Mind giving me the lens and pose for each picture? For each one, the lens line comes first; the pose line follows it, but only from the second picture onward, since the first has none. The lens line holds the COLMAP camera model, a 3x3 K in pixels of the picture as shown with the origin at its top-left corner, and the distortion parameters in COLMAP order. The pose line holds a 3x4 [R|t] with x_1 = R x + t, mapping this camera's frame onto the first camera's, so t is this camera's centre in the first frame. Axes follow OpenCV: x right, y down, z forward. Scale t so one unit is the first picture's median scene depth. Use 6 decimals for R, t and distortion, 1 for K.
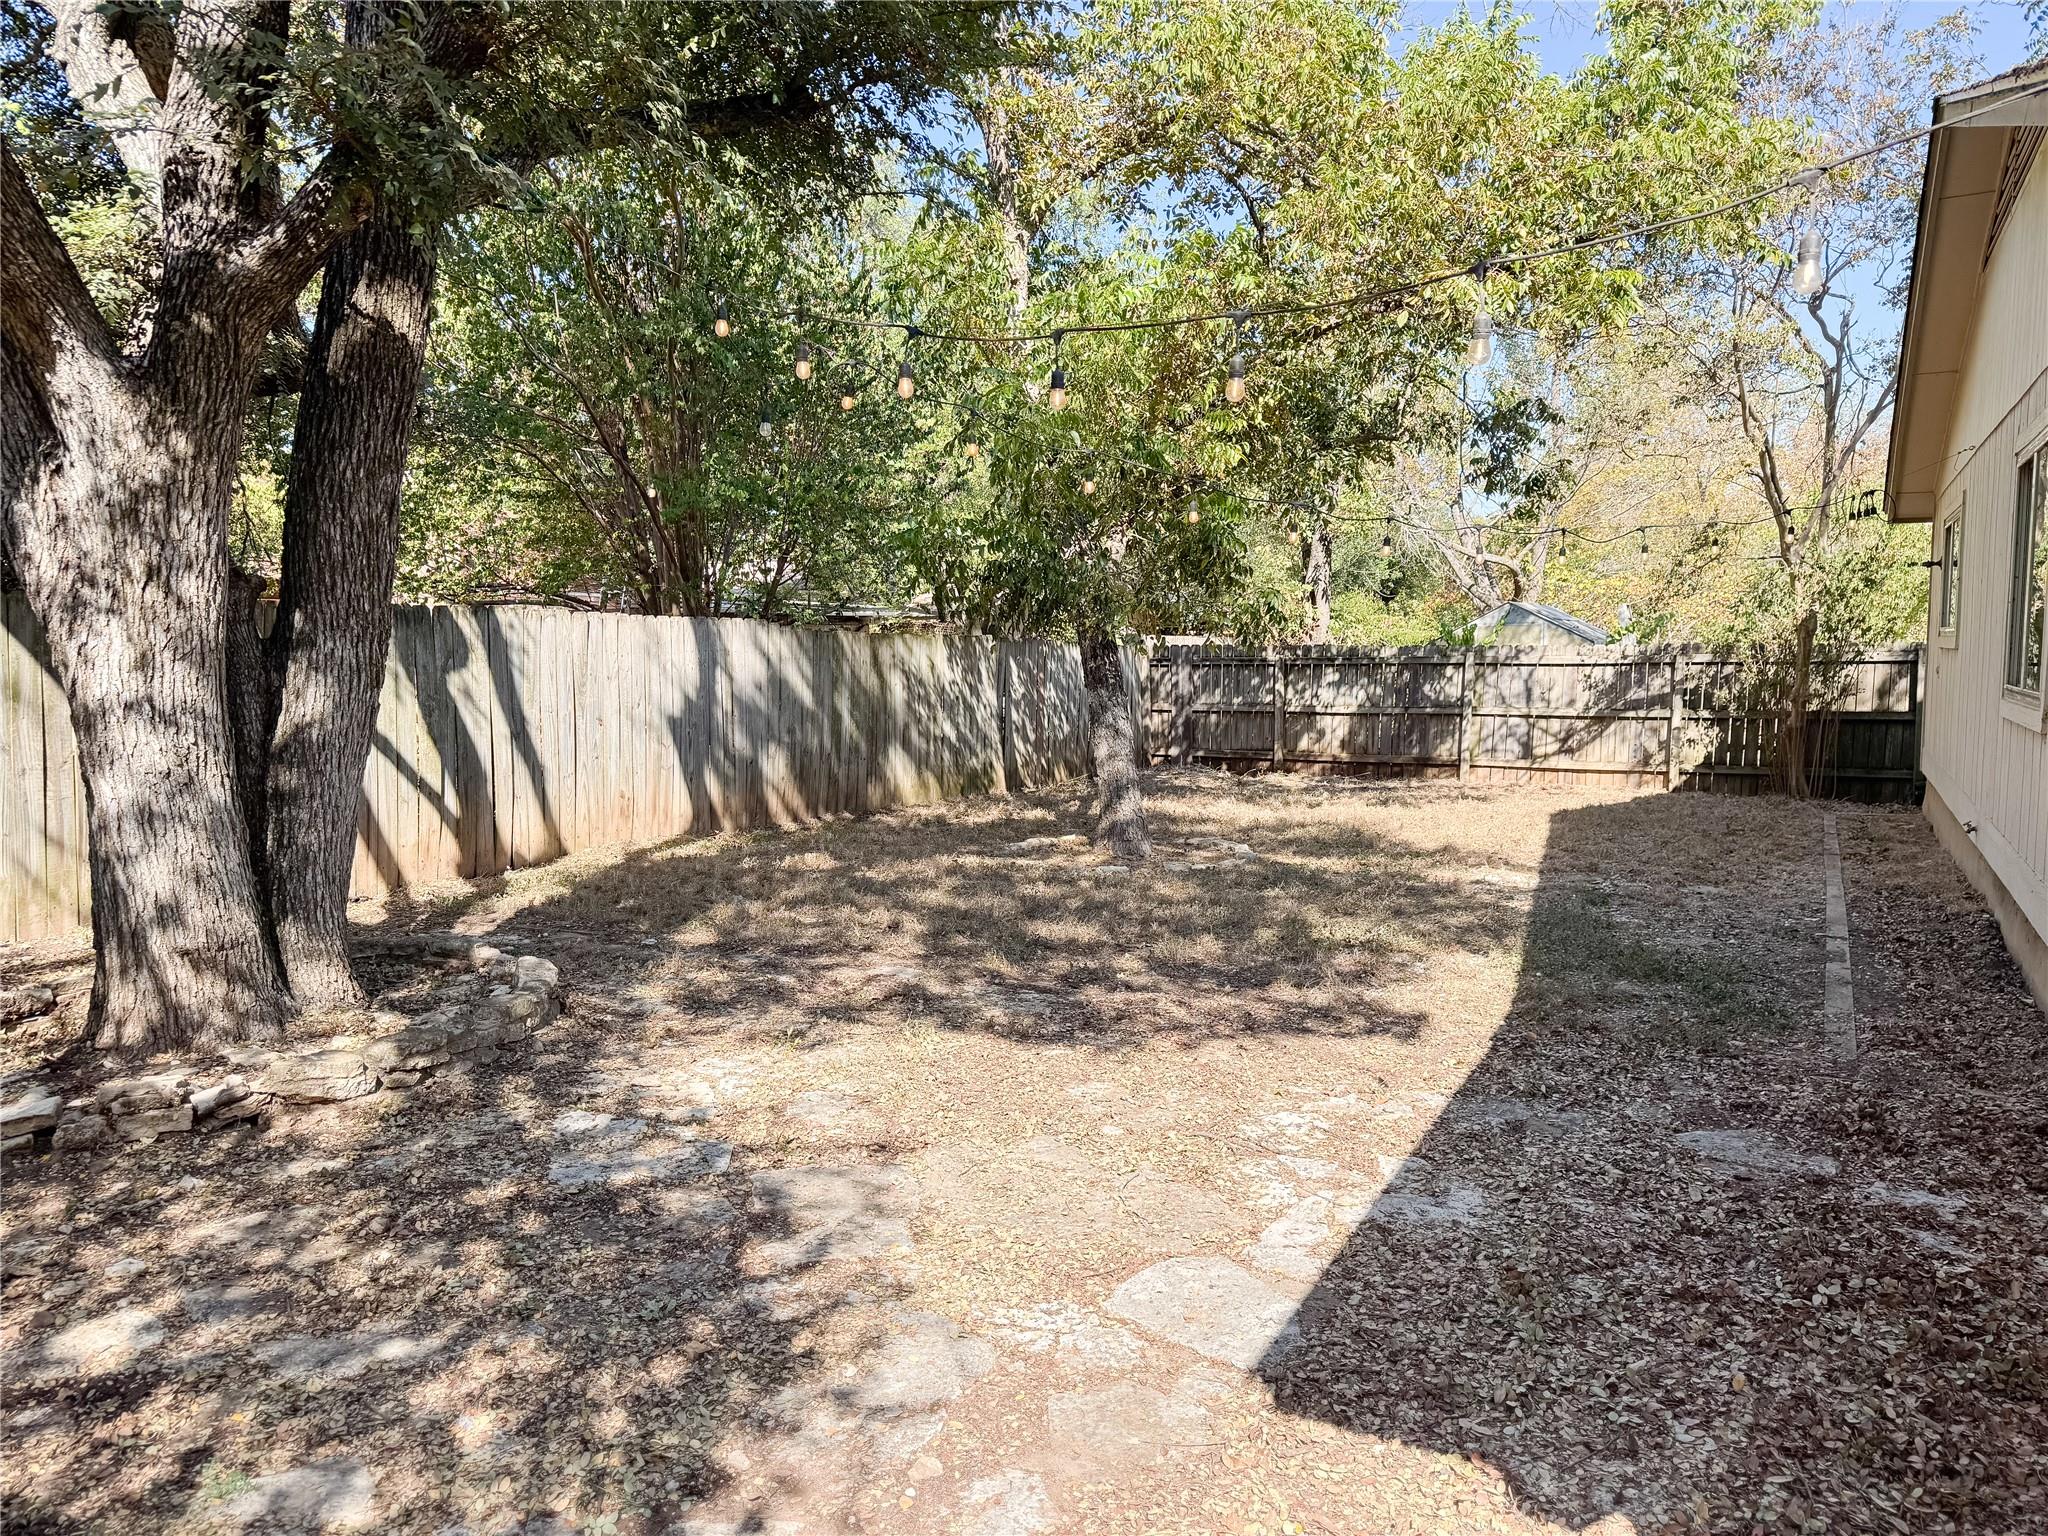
lens RADIAL K [[1467.8, 0, 1025.8], [0, 1467.8, 792.9], [0, 0, 1]] dist [0.017631, -0.003728]
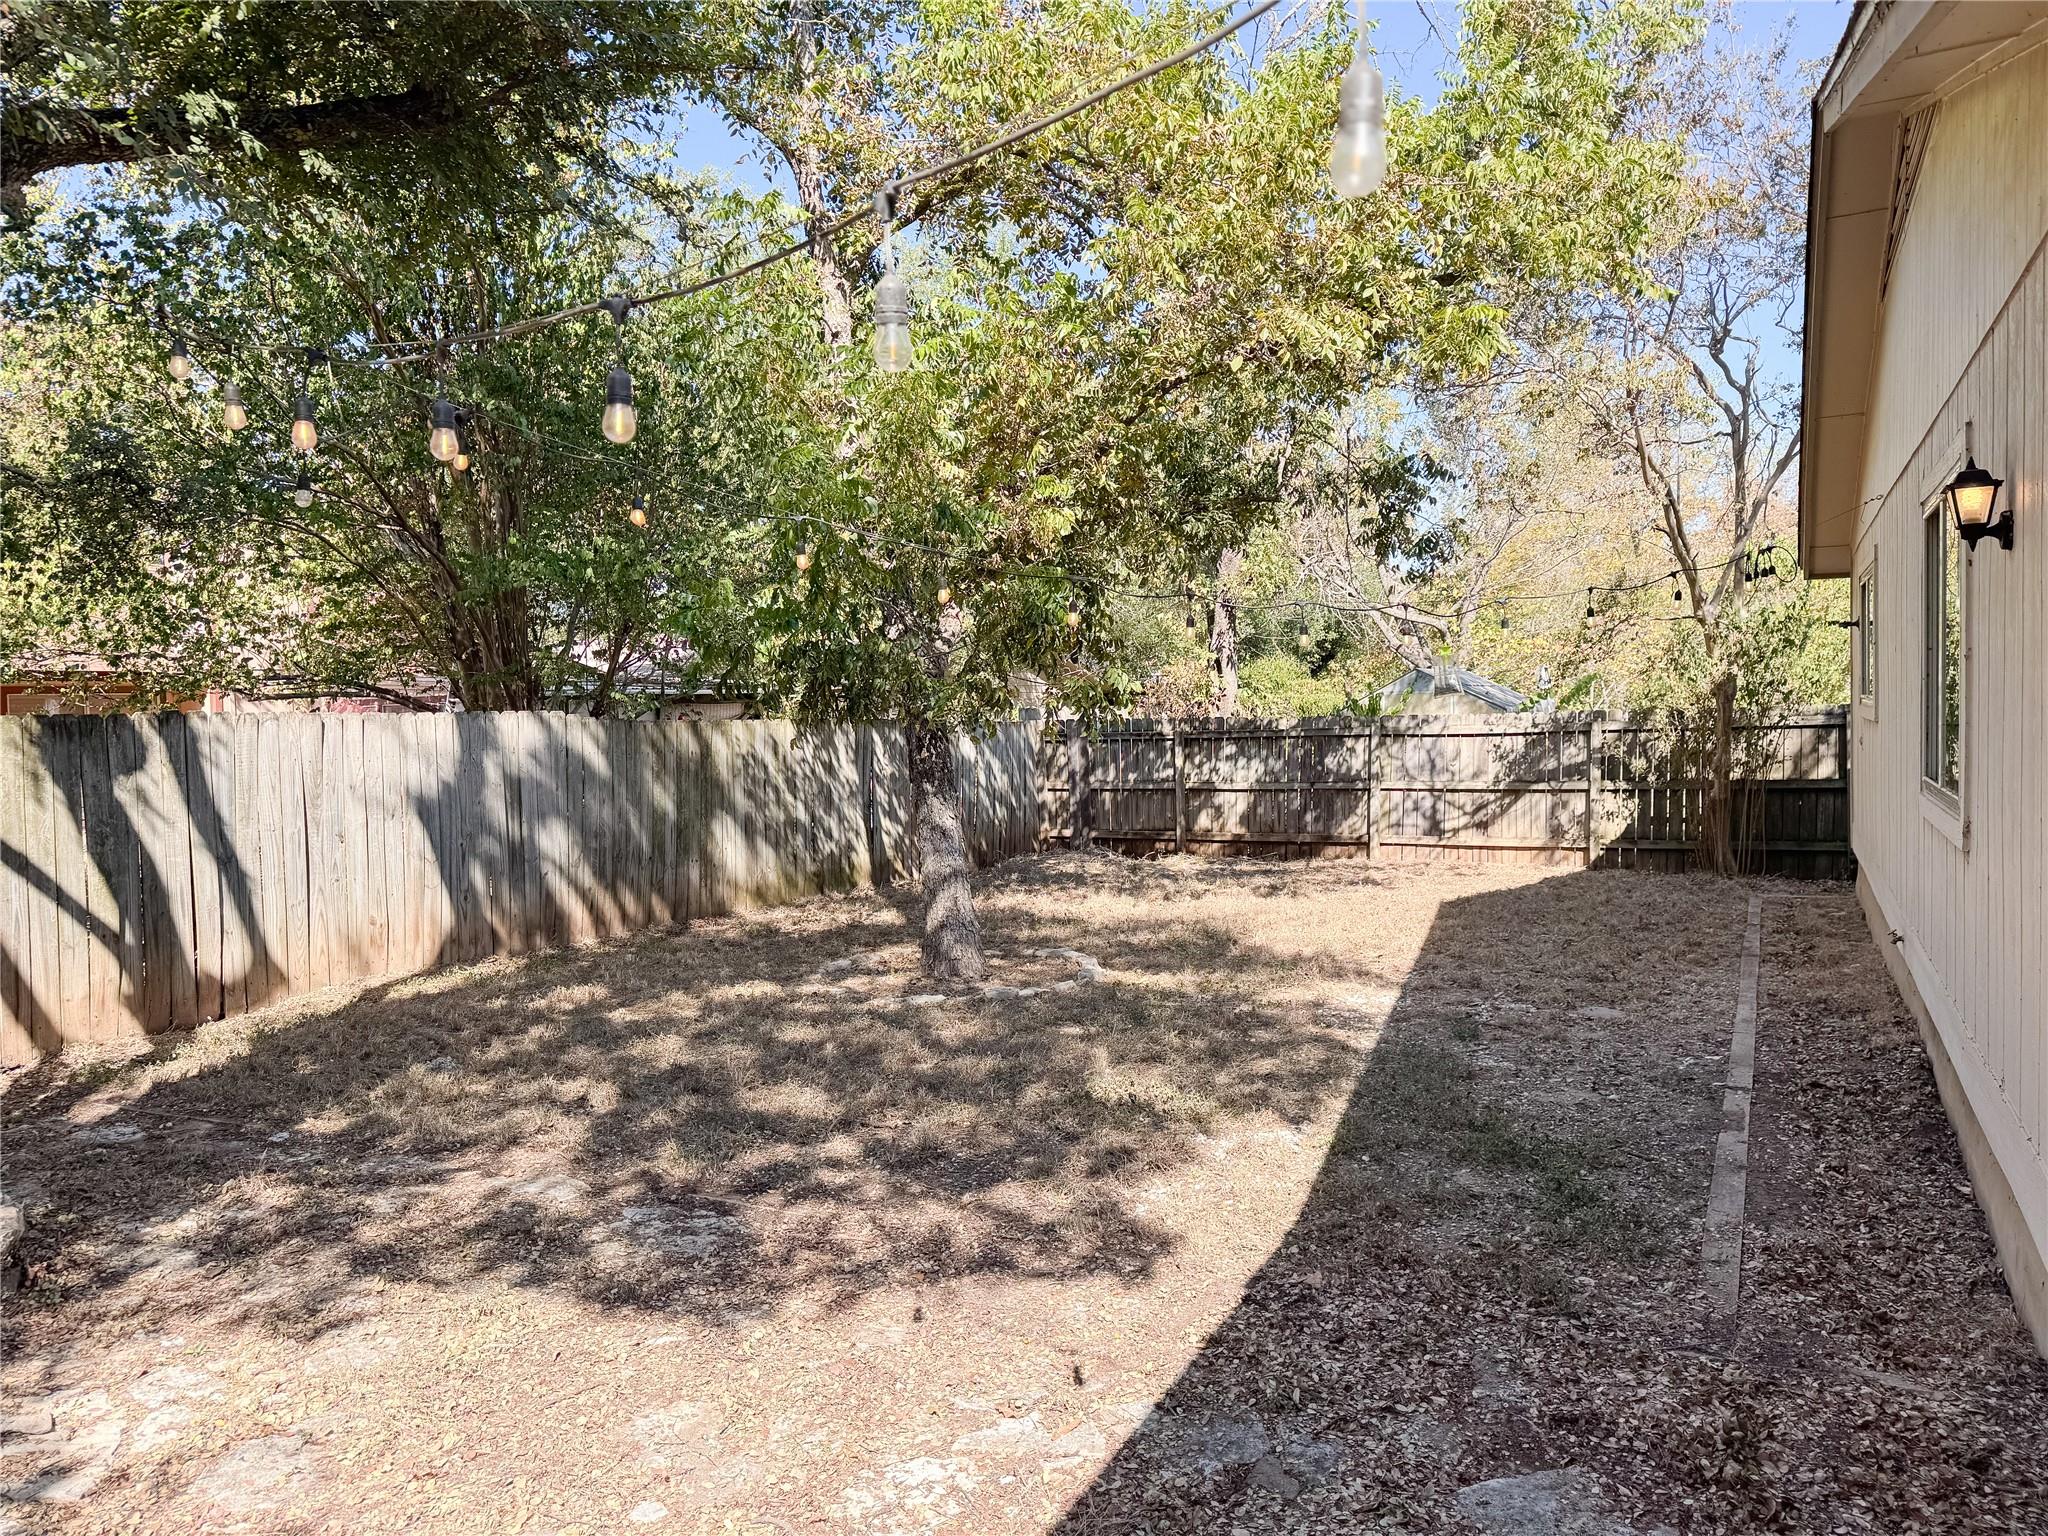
lens RADIAL K [[1426.4, 0, 1025.0], [0, 1426.4, 777.2], [0, 0, 1]] dist [0.117294, -0.159684]
pose [[0.999674, -0.019570, 0.016424, 0.072287], [0.020373, 0.998531, -0.050214, -0.021313], [-0.015417, 0.050532, 0.998603, 0.095126]]
